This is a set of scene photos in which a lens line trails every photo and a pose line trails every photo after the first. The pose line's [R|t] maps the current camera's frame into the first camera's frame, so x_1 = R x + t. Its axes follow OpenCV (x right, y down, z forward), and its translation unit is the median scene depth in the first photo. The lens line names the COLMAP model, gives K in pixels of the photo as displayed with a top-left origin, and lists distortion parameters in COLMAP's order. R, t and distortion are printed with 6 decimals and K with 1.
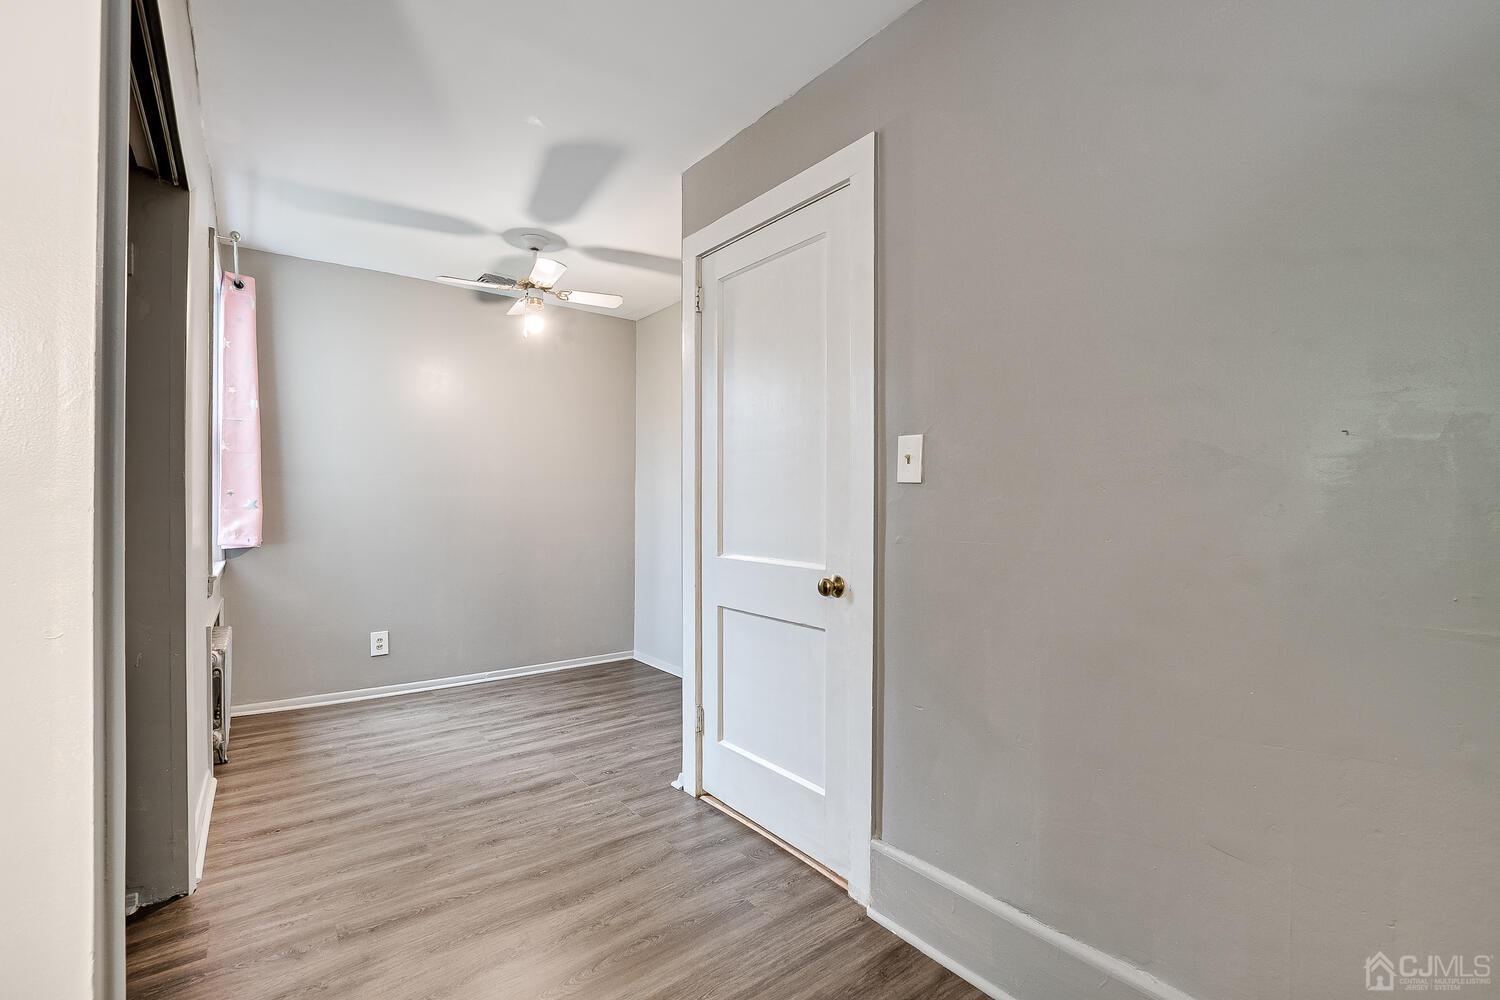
lens RADIAL K [[653.3, 0, 740.4], [0, 653.3, 504.6], [0, 0, 1]] dist [-0.017319, 0.000325]
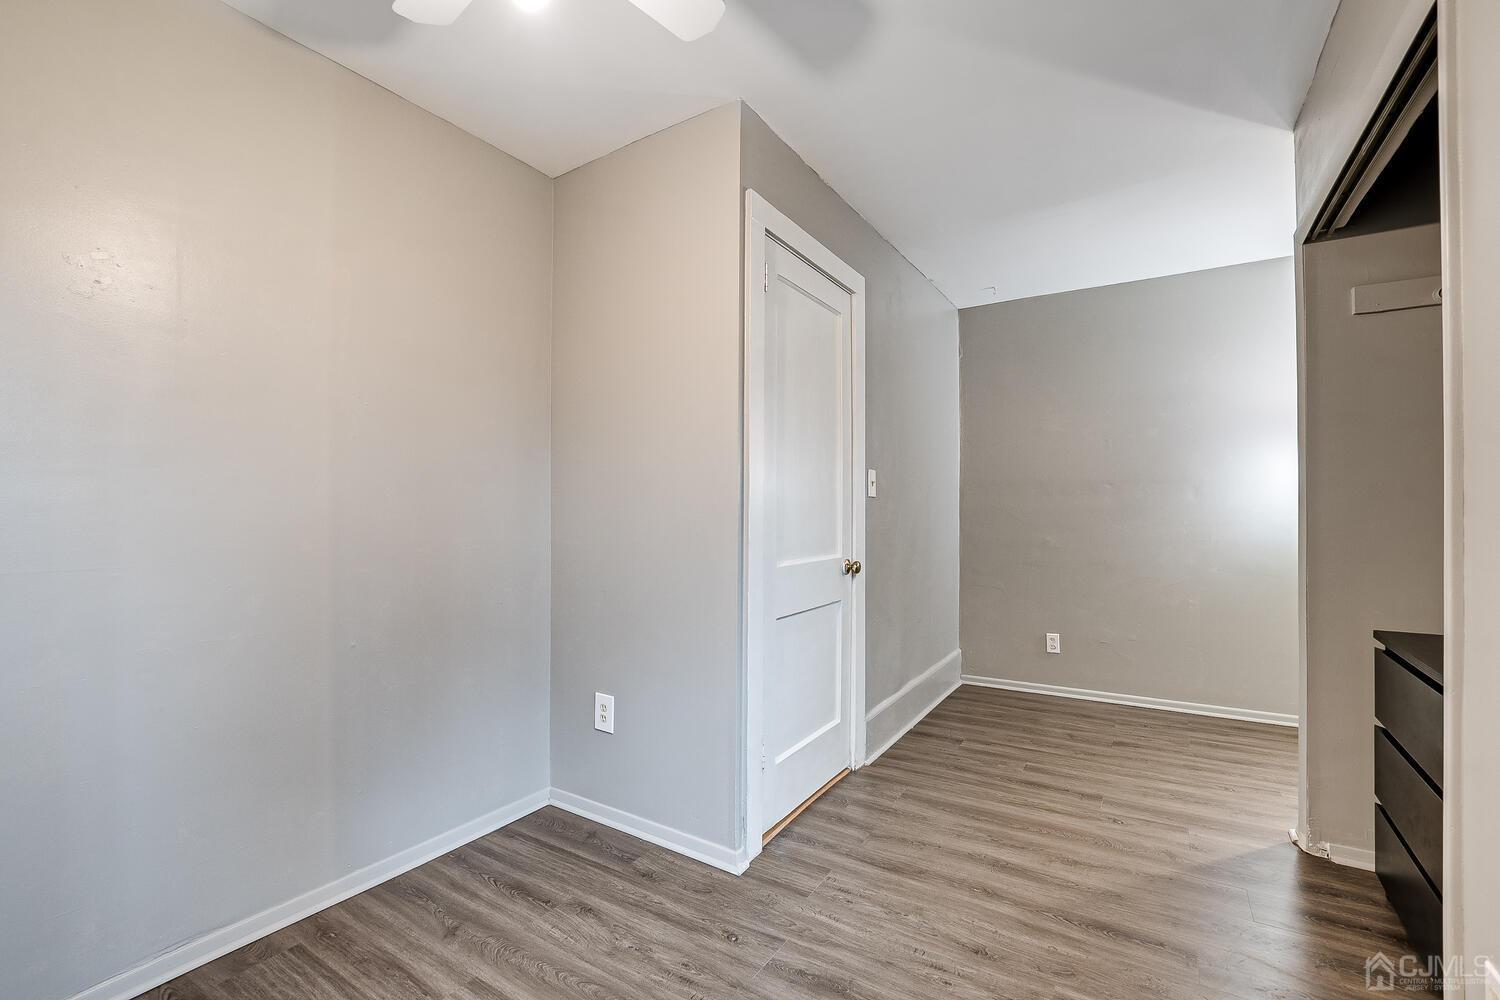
lens RADIAL K [[653.3, 0, 741.3], [0, 653.3, 498.8], [0, 0, 1]] dist [-0.017319, 0.000325]
pose [[-0.336024, 0.007652, 0.941823, -1.030322], [-0.000546, 0.999965, -0.008319, -0.010406], [-0.941853, -0.003309, -0.336008, 1.552246]]
